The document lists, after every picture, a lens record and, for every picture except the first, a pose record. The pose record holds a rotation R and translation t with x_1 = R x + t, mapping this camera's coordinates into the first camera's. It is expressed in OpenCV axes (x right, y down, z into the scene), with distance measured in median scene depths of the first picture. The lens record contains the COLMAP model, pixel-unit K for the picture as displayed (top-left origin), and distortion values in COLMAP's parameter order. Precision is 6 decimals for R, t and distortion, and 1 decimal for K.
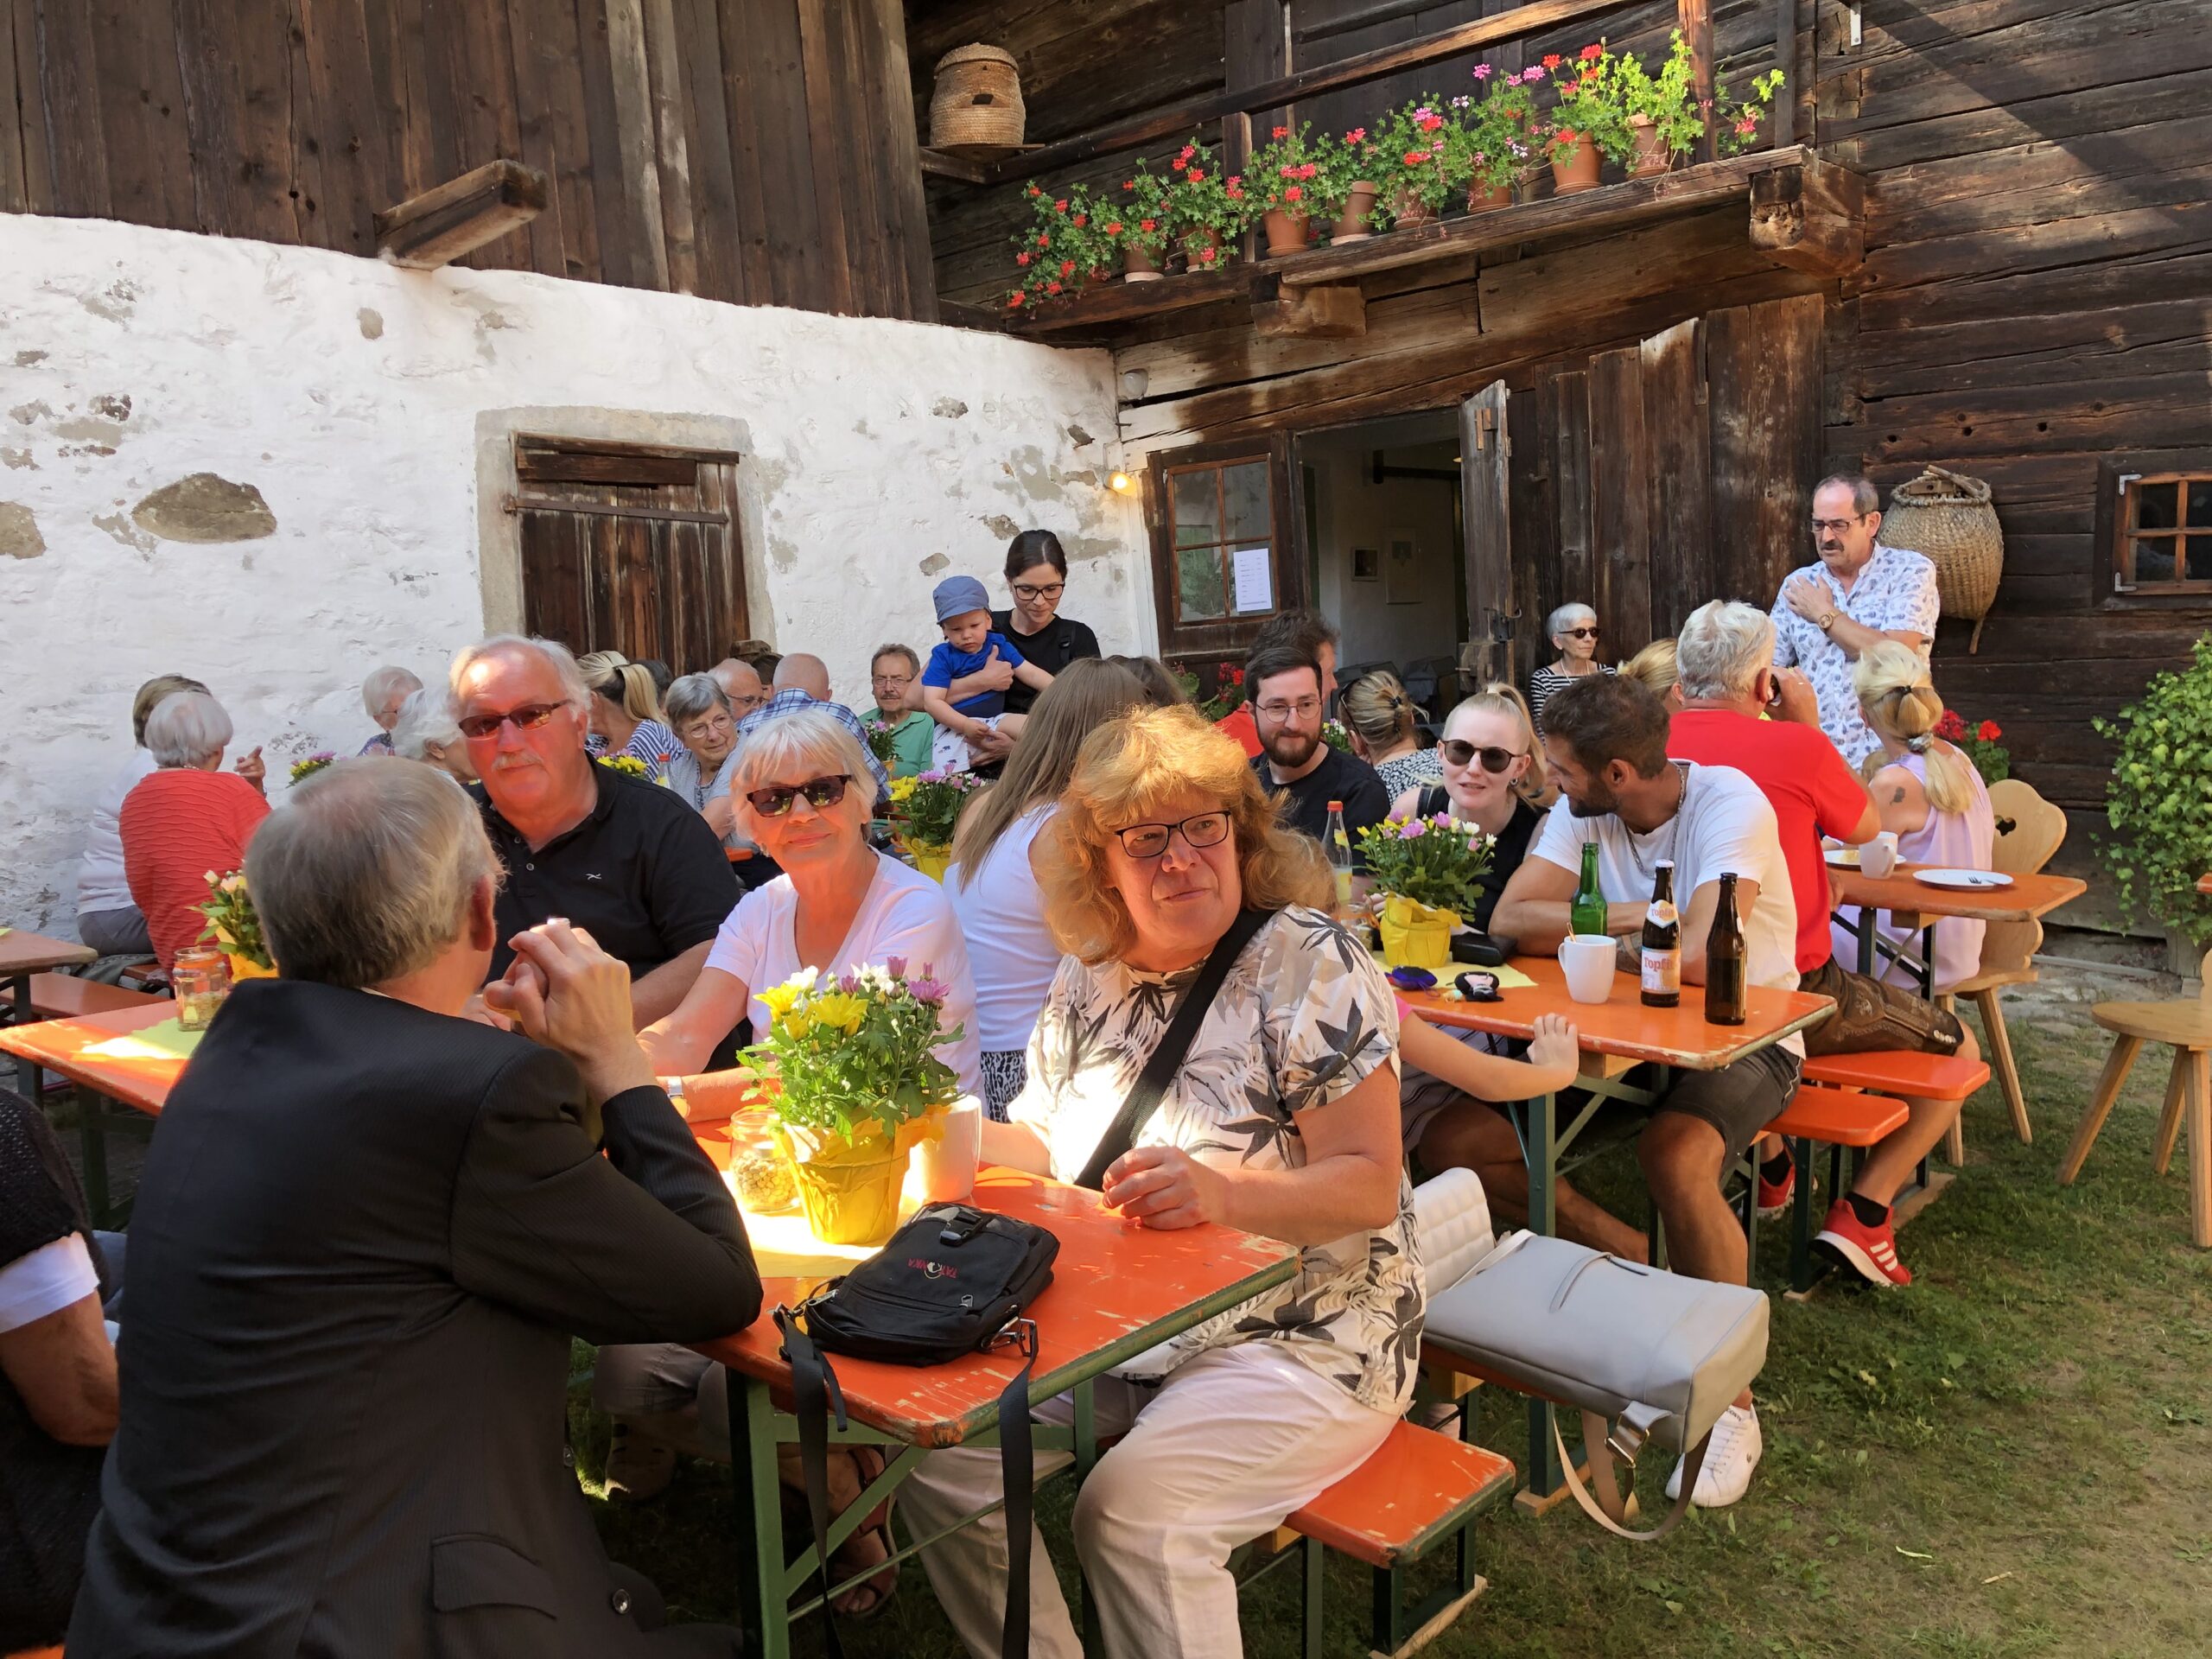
lens RADIAL K [[1790.6, 0, 1108.9], [0, 1790.6, 825.1], [0, 0, 1]] dist [0.014676, -0.004515]
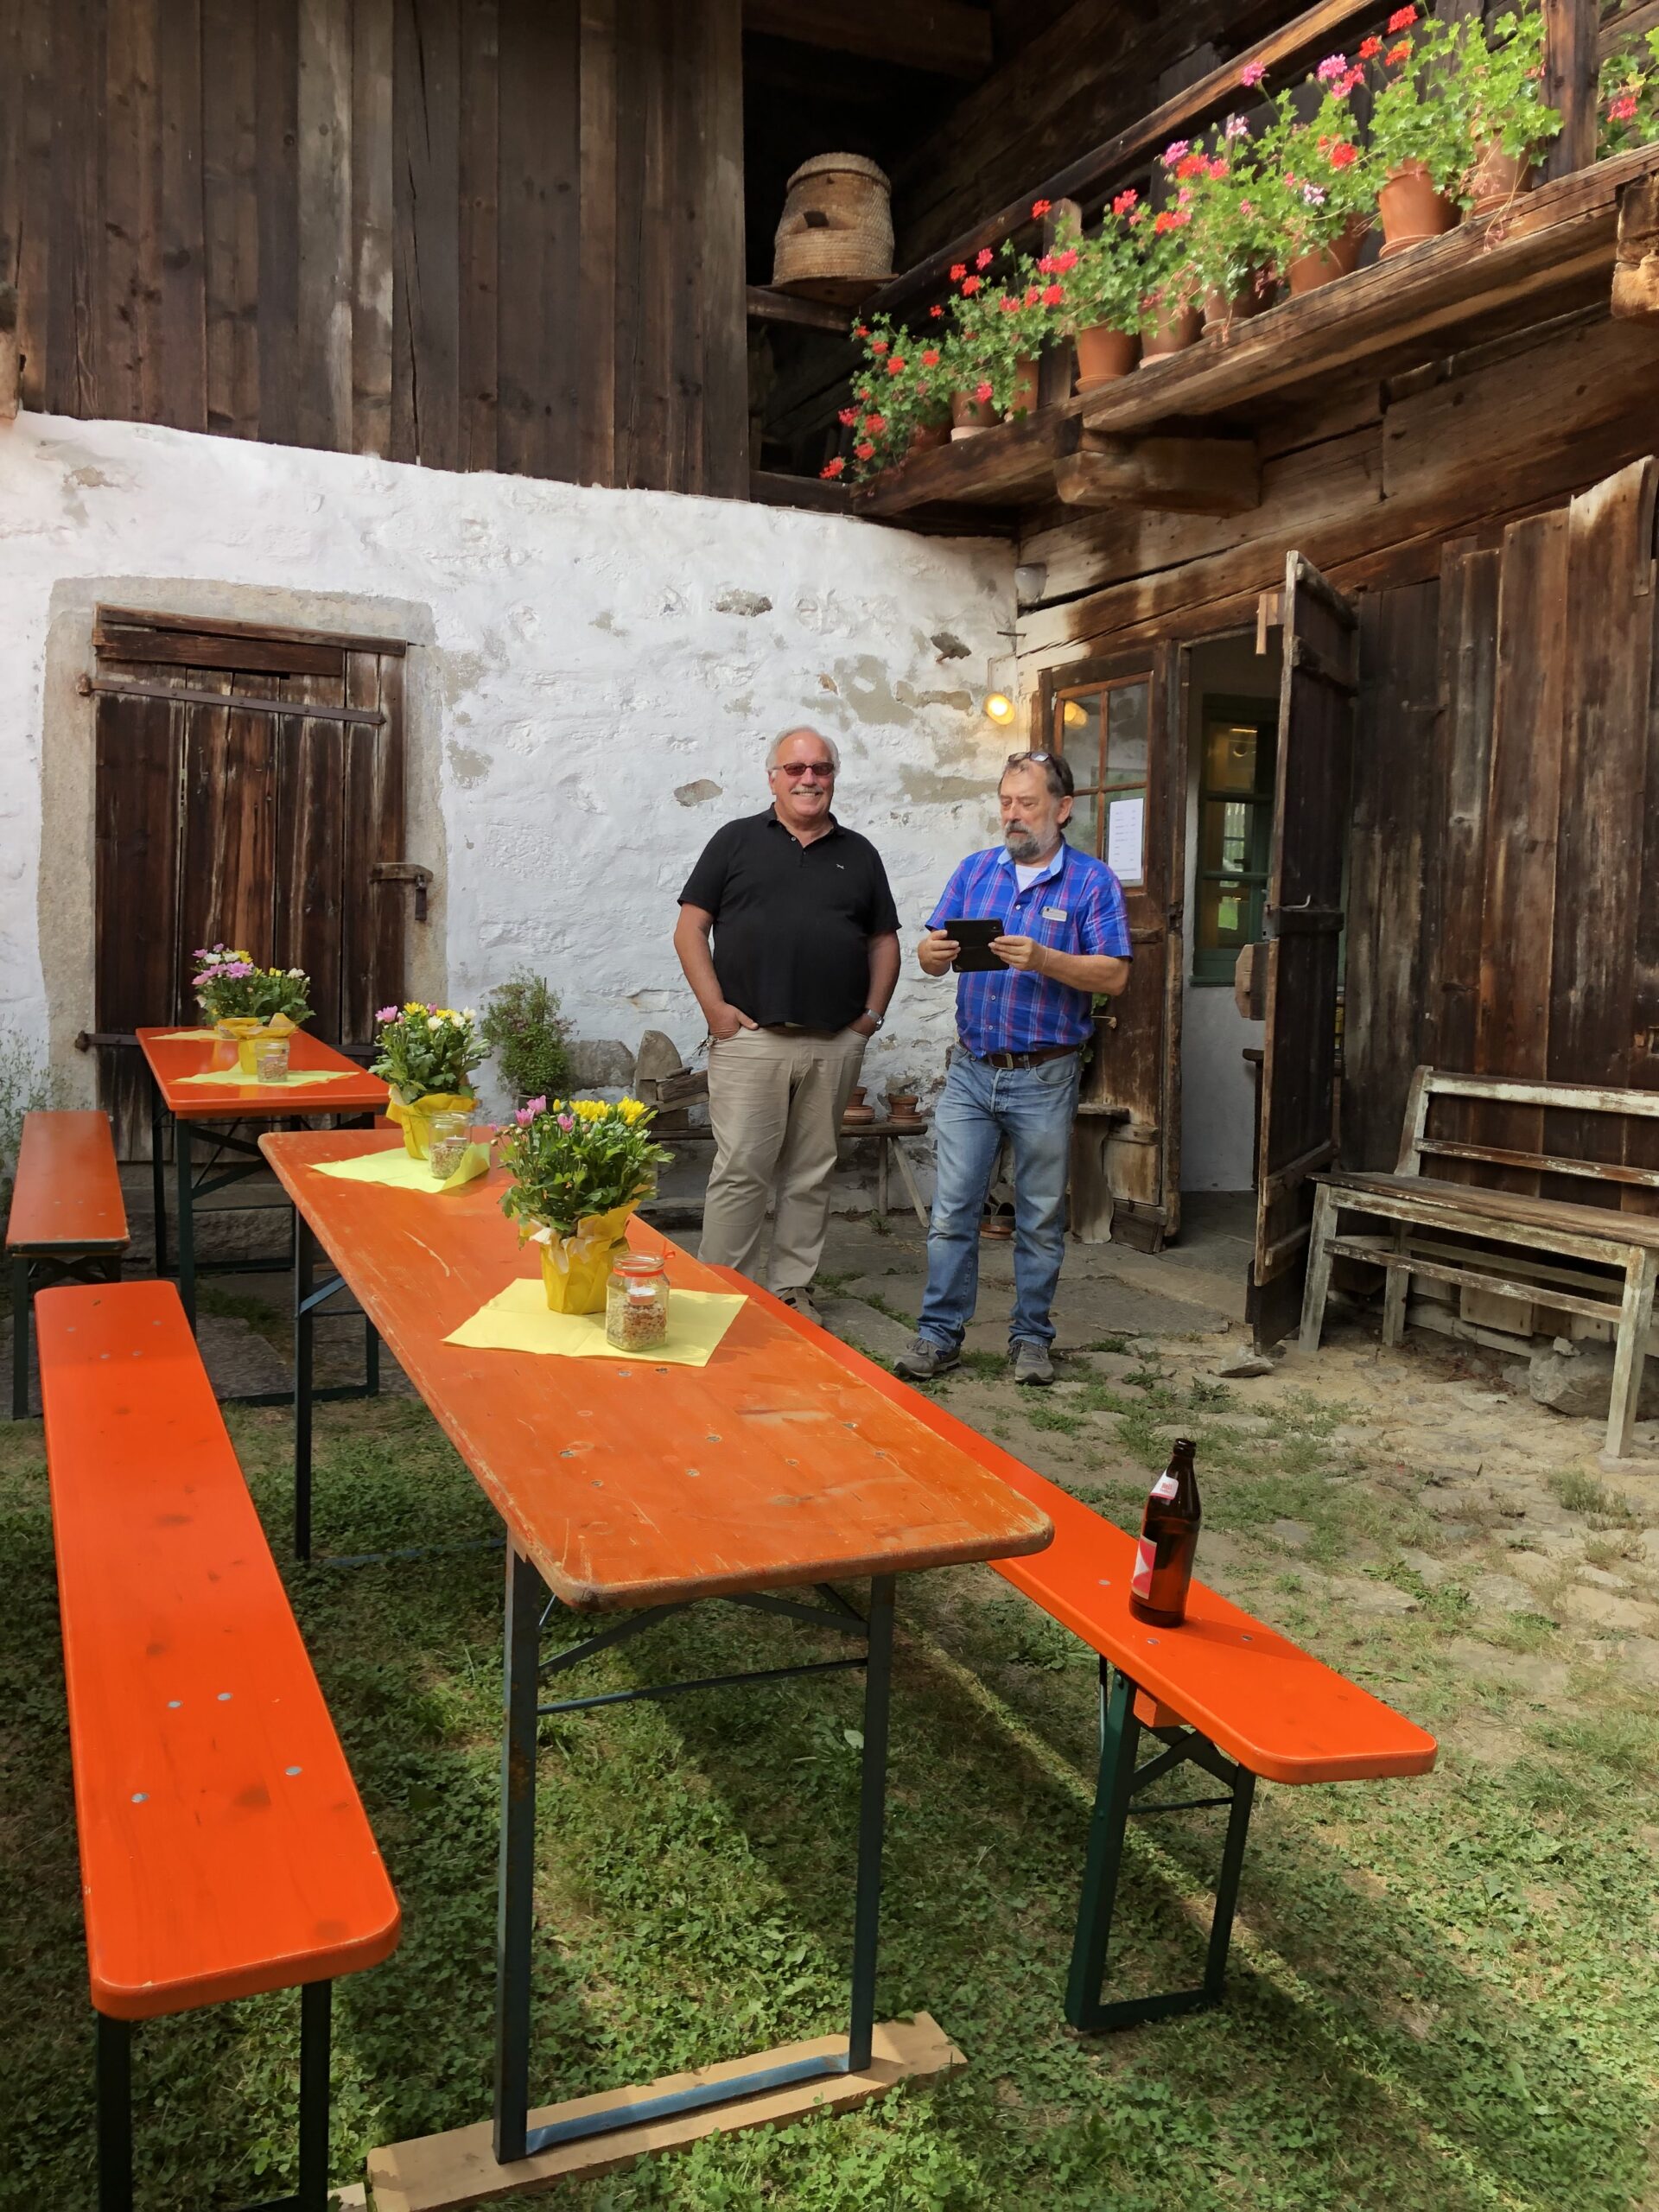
lens RADIAL K [[1790.6, 0, 832.8], [0, 1790.6, 1088.3], [0, 0, 1]] dist [0.014676, -0.004515]
pose [[0.905898, 0.120924, -0.405864, 0.341578], [-0.121535, 0.992288, 0.024375, -0.042812], [0.405681, 0.027246, 0.913608, 0.308078]]
